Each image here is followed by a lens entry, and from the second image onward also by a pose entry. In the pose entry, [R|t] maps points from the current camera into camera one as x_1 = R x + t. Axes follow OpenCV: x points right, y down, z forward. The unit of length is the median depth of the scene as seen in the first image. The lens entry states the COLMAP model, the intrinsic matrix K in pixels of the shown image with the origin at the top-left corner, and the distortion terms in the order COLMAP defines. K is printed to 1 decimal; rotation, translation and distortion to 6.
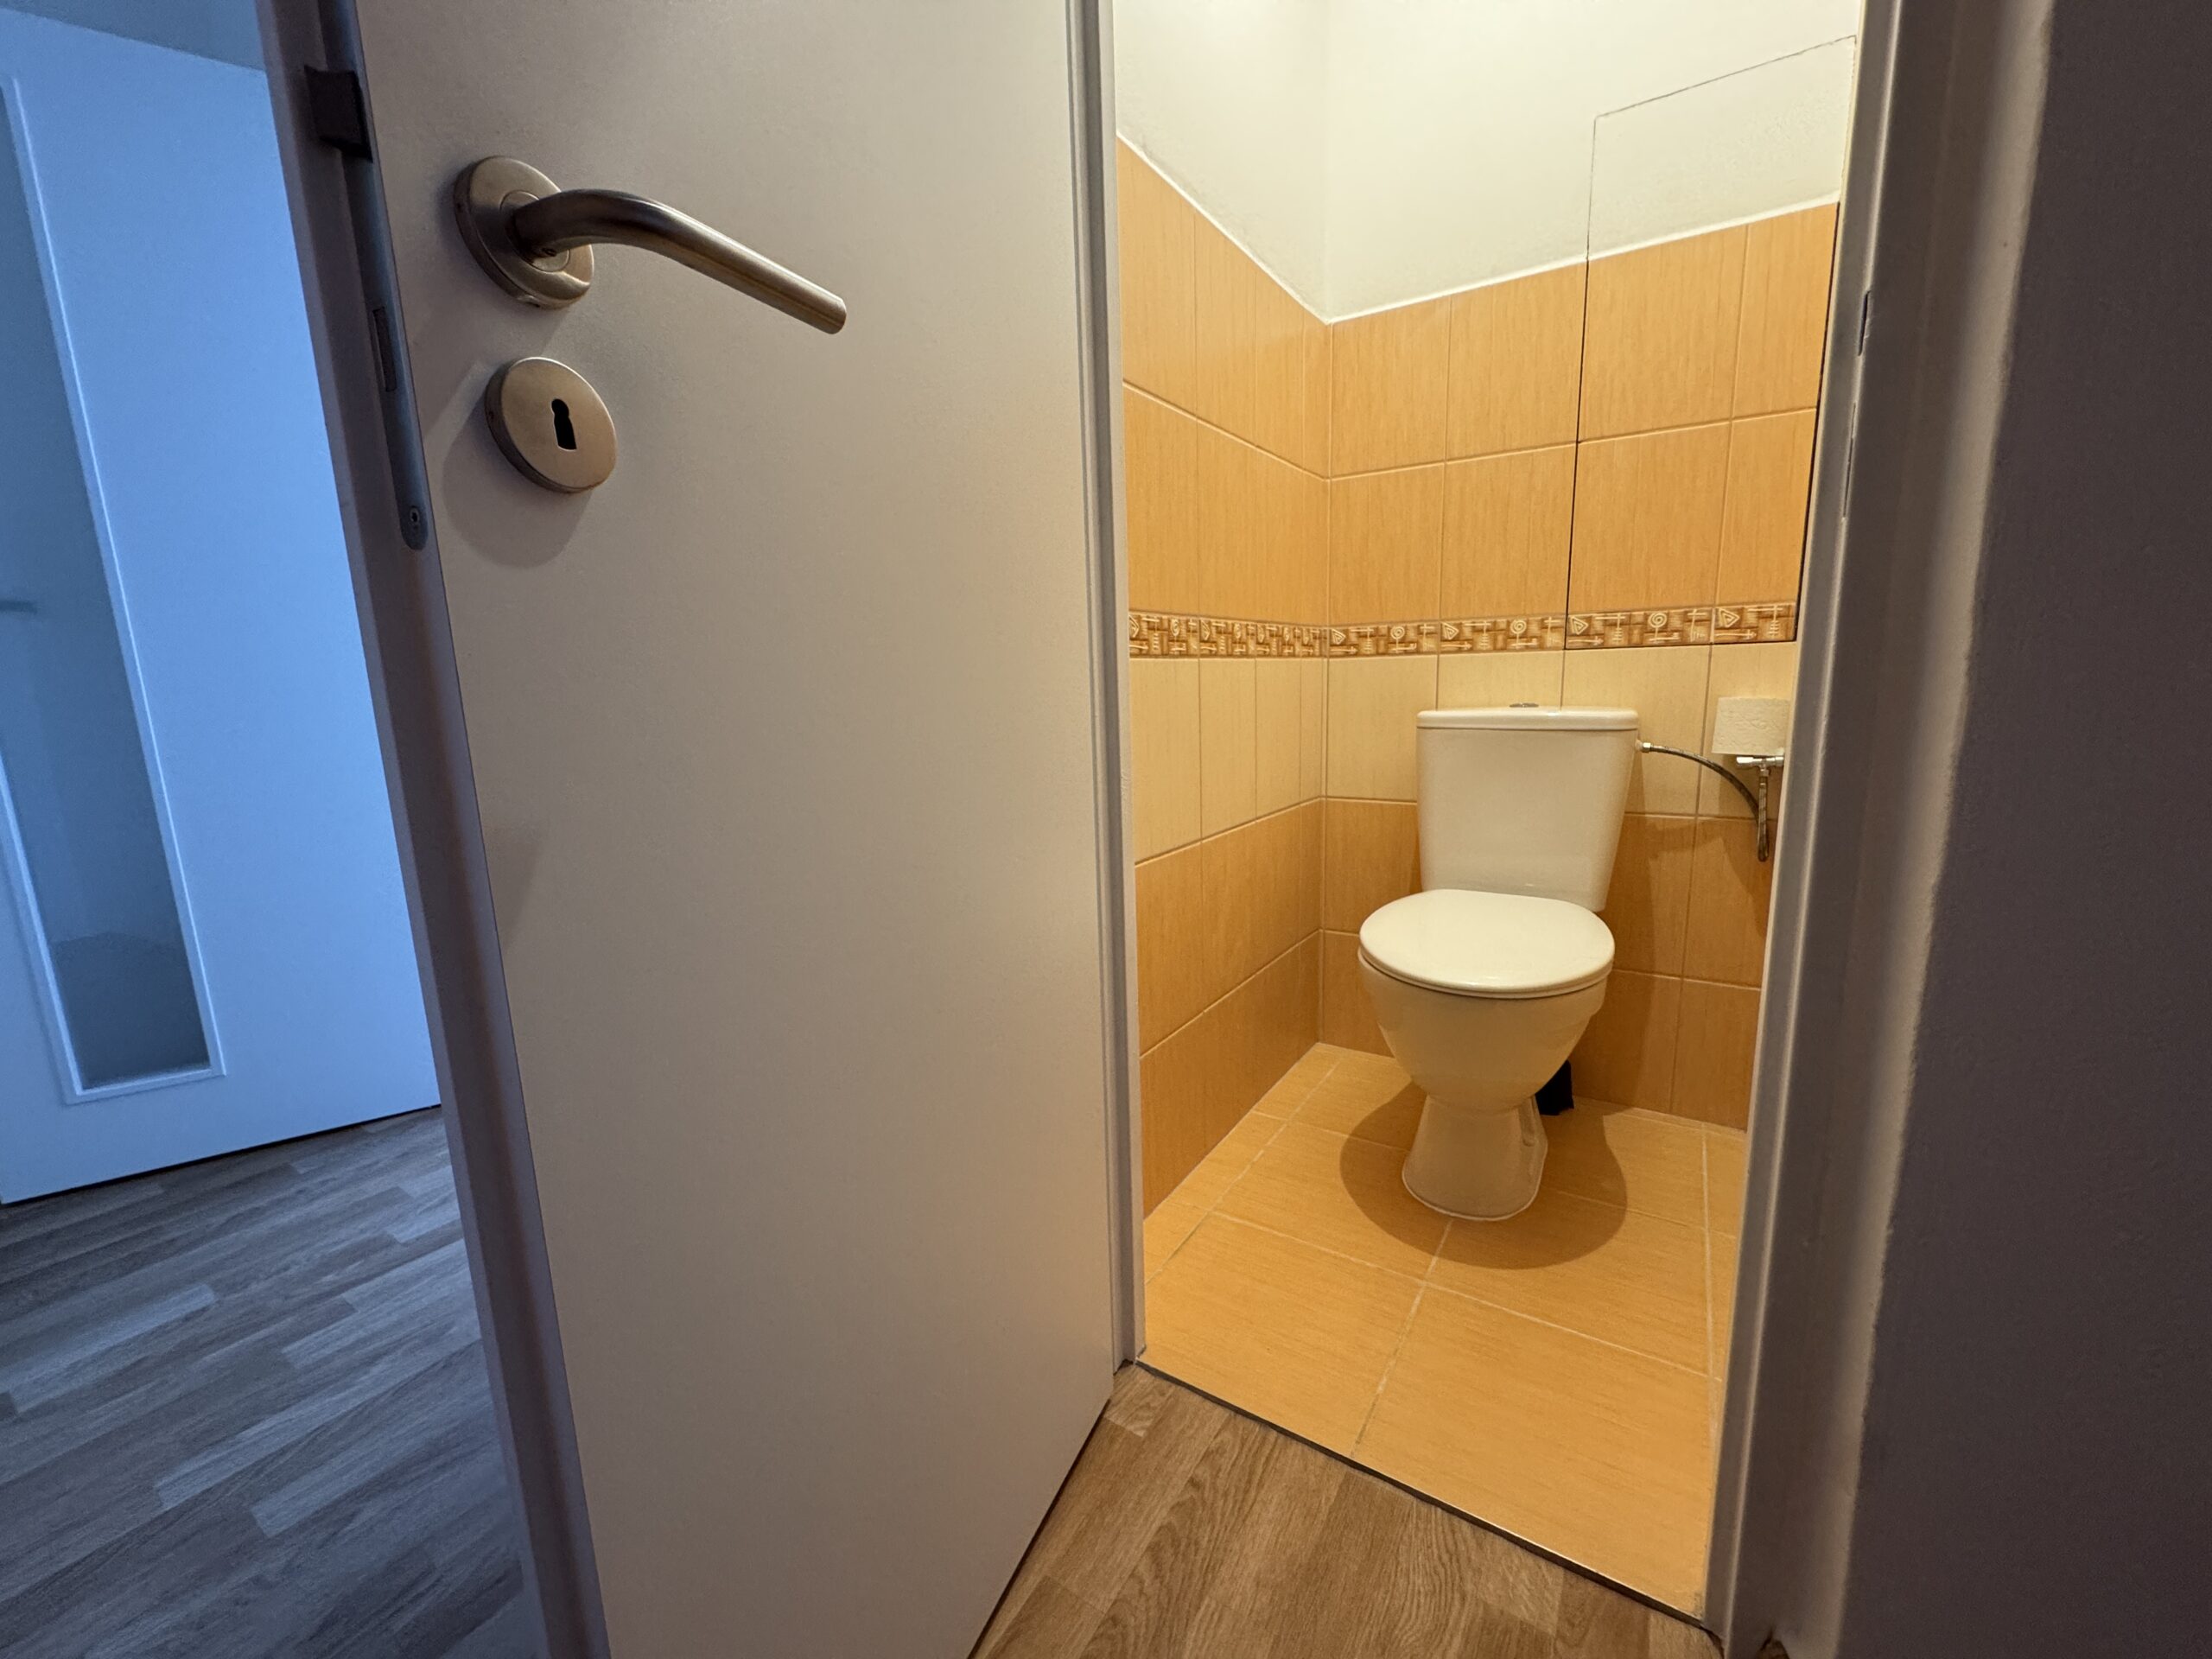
lens RADIAL K [[888.2, 0, 1106.5], [0, 888.2, 828.6], [0, 0, 1]] dist [-0.004272, 0.000395]
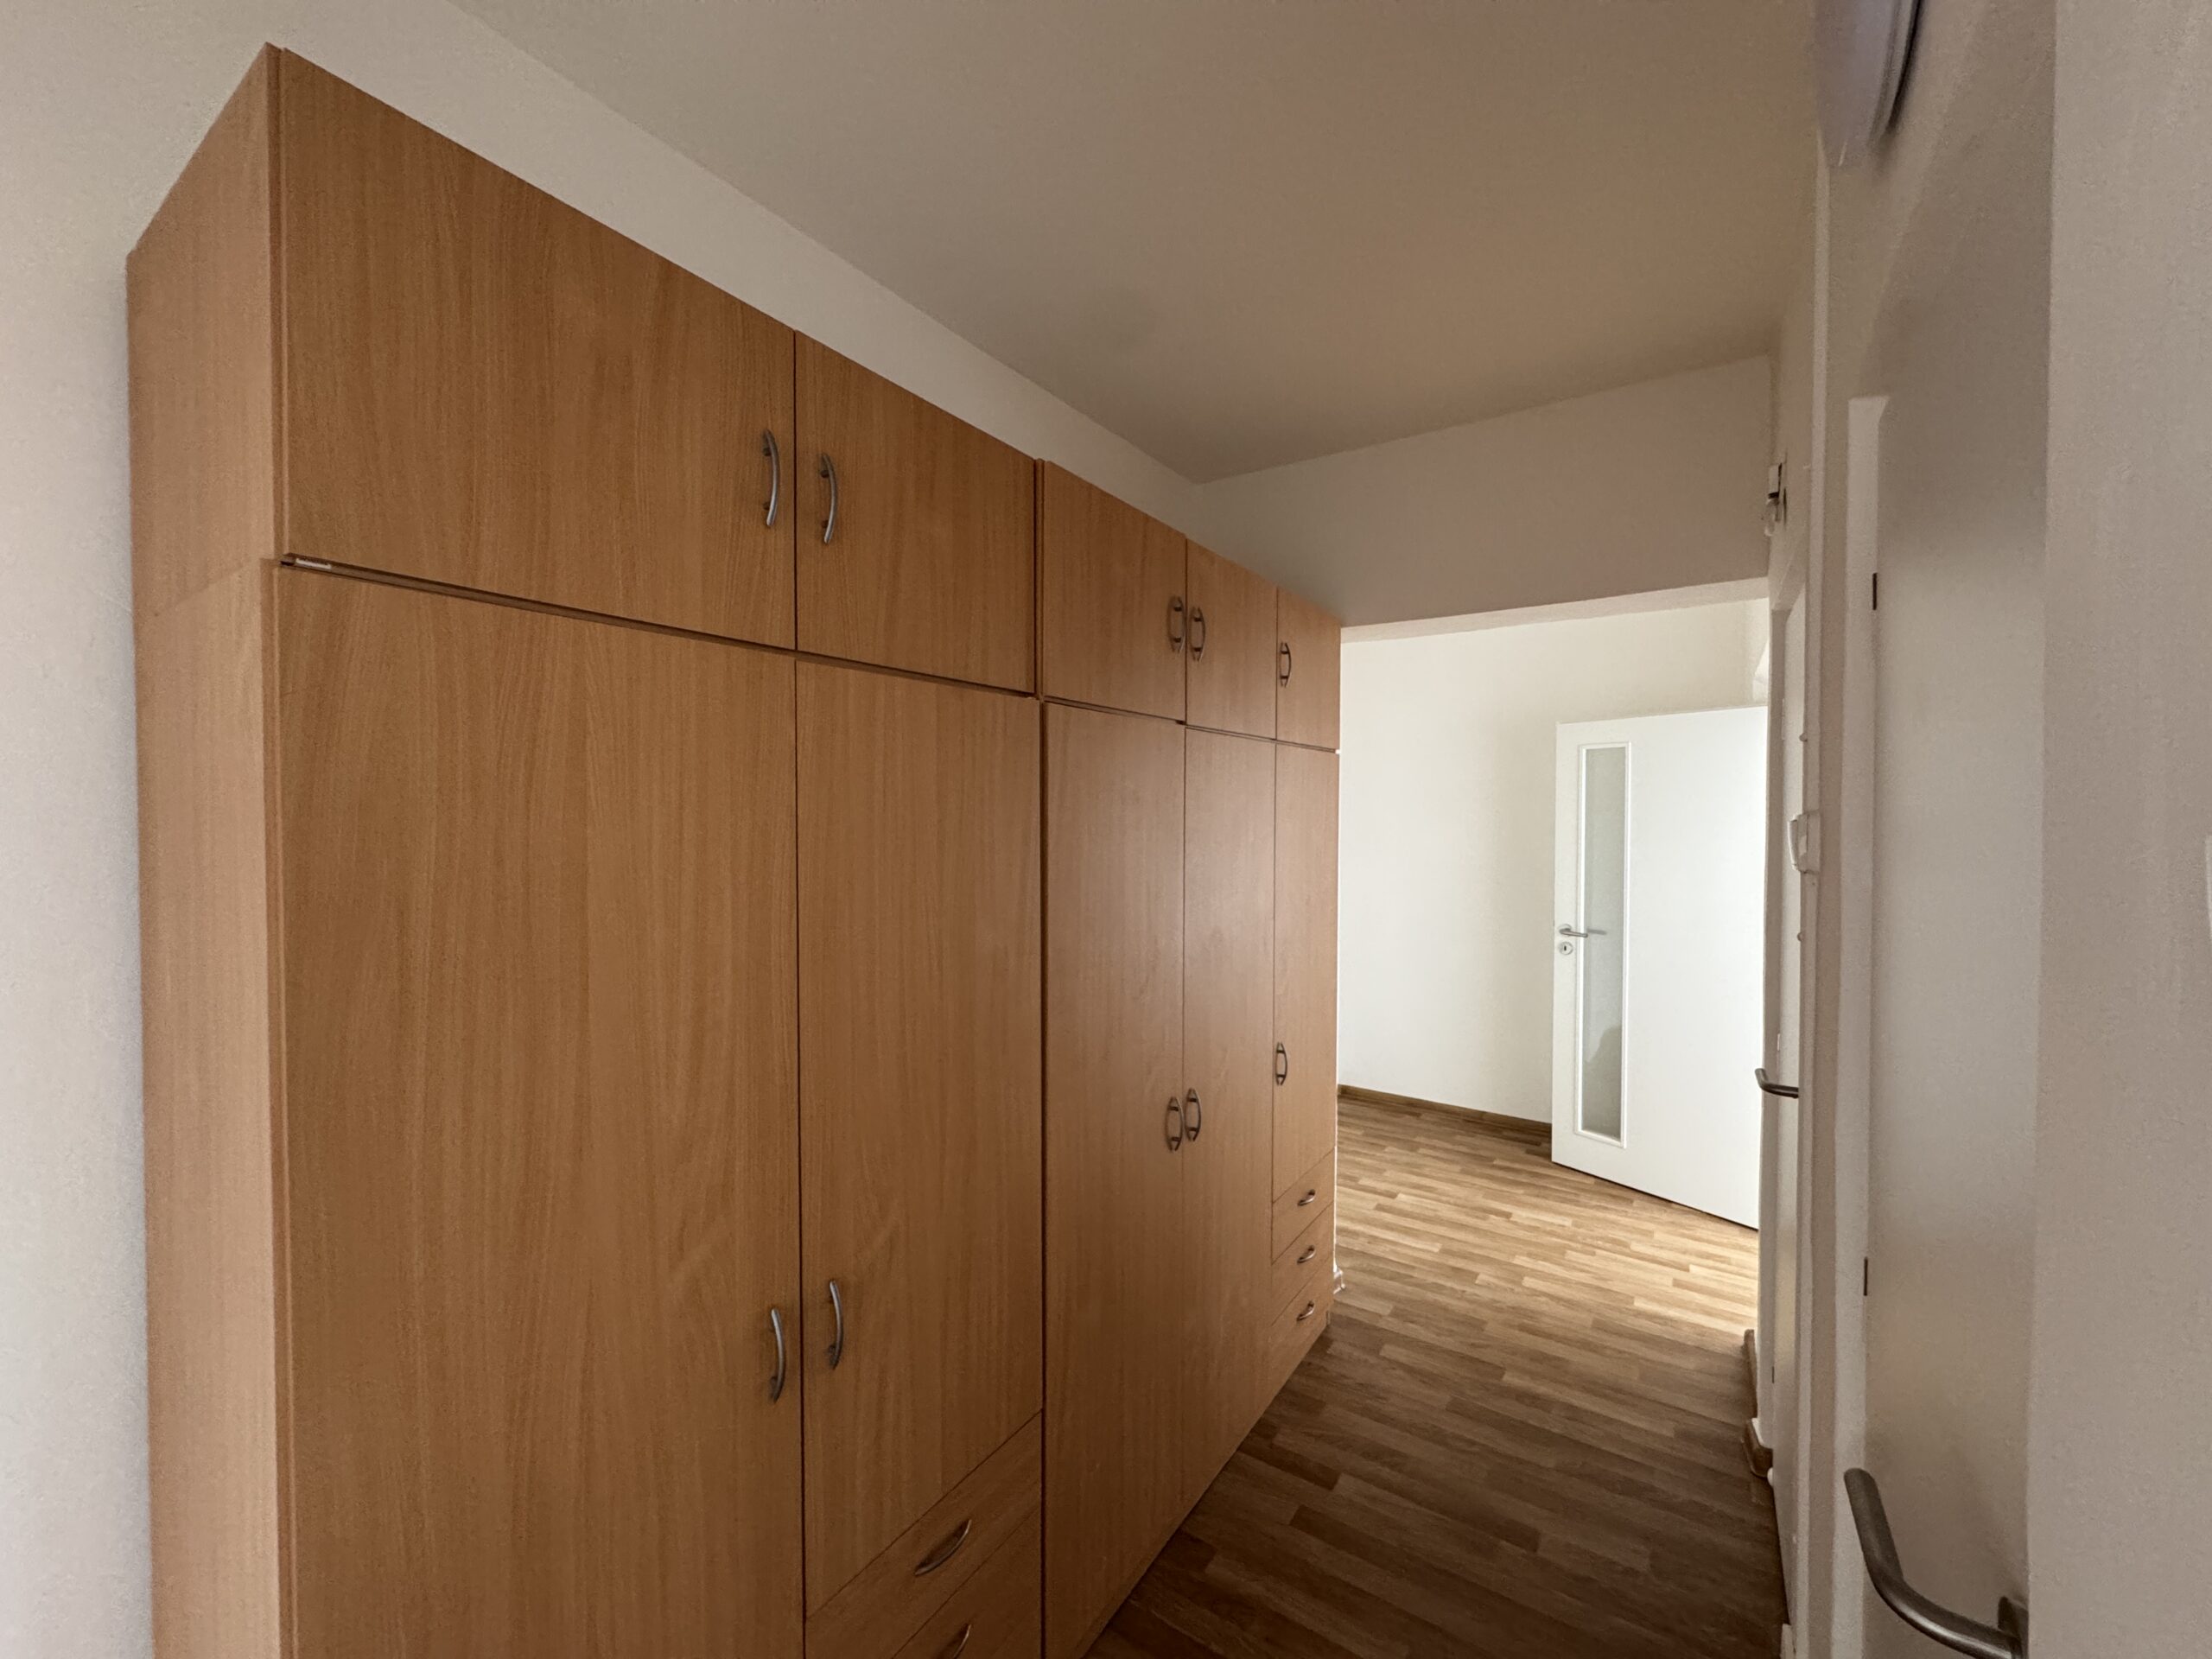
lens RADIAL K [[888.2, 0, 1115.1], [0, 888.2, 824.2], [0, 0, 1]] dist [-0.004272, 0.000395]
pose [[-0.011493, 0.037626, -0.999226, 1.505323], [-0.174893, 0.983812, 0.039058, -0.476727], [0.984520, 0.175207, -0.004726, -0.491312]]
